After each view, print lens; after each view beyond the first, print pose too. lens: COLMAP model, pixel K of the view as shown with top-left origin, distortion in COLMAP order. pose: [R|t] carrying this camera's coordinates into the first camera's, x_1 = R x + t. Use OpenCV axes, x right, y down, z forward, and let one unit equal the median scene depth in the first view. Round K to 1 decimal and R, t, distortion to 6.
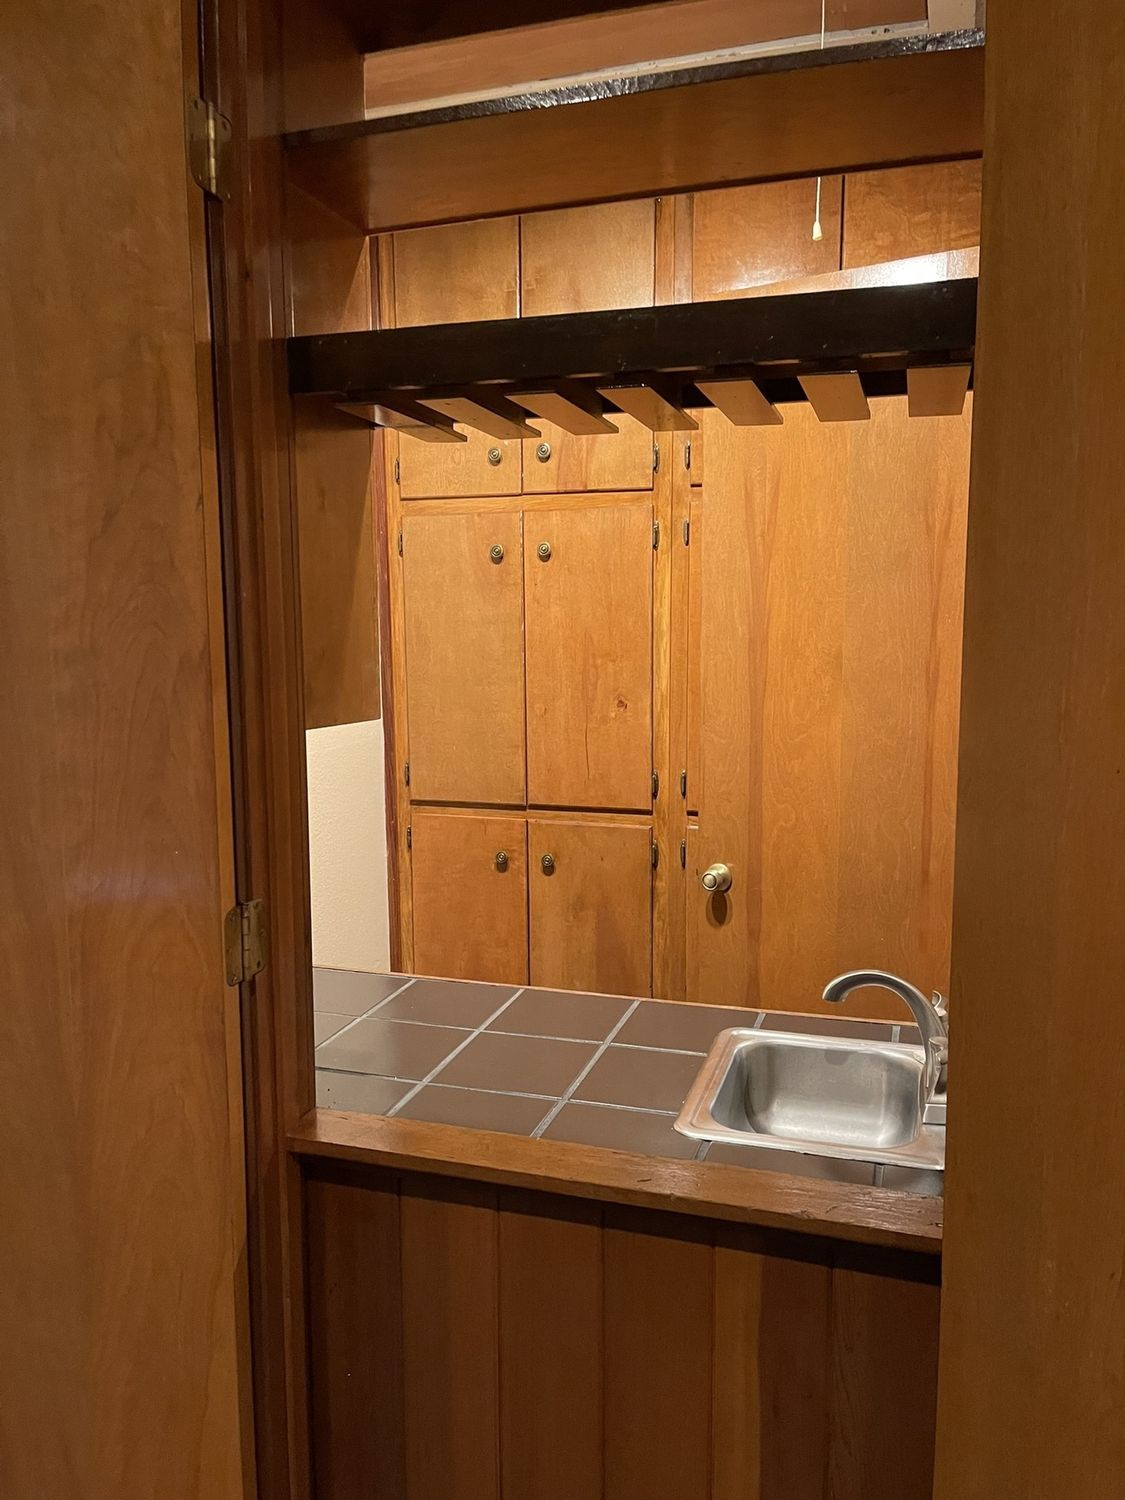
lens RADIAL K [[1141.9, 0, 562.5], [0, 1141.9, 750.0], [0, 0, 1]] dist [0.039795, -0.006966]
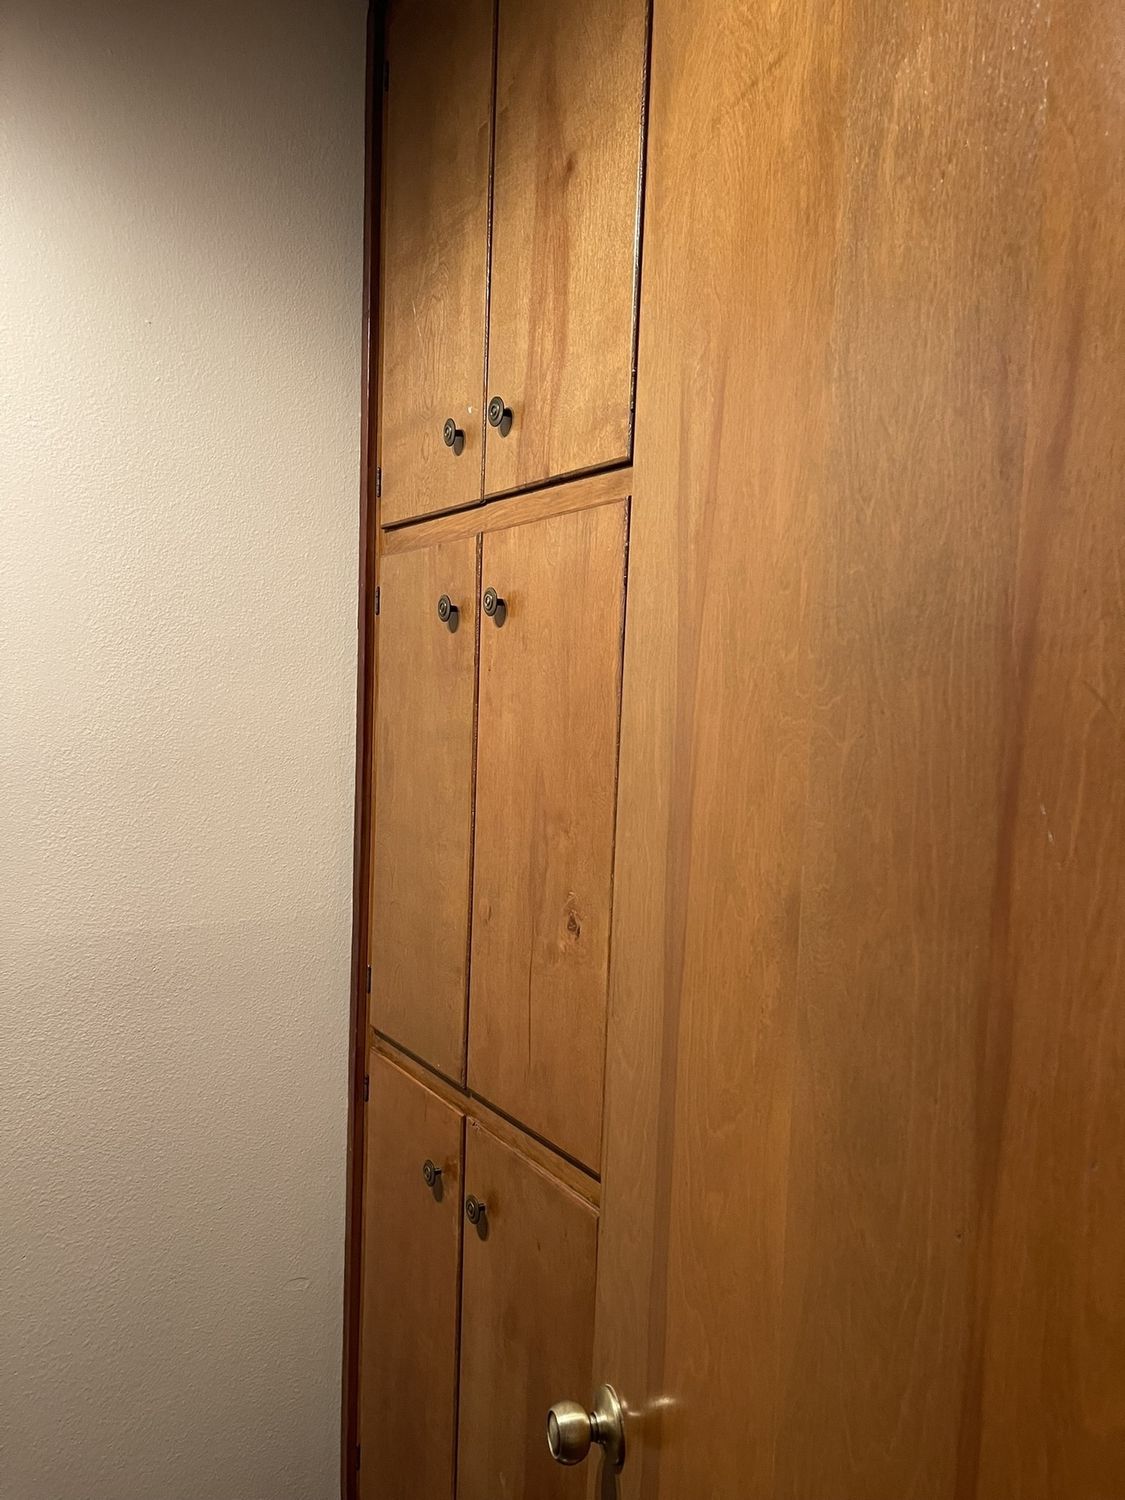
lens RADIAL K [[1141.9, 0, 562.5], [0, 1141.9, 750.0], [0, 0, 1]] dist [0.039795, -0.006966]
pose [[0.765919, 0.060343, -0.640099, 0.344262], [-0.113883, 0.992576, -0.042696, -0.091641], [0.632771, 0.105598, 0.767105, 0.638961]]
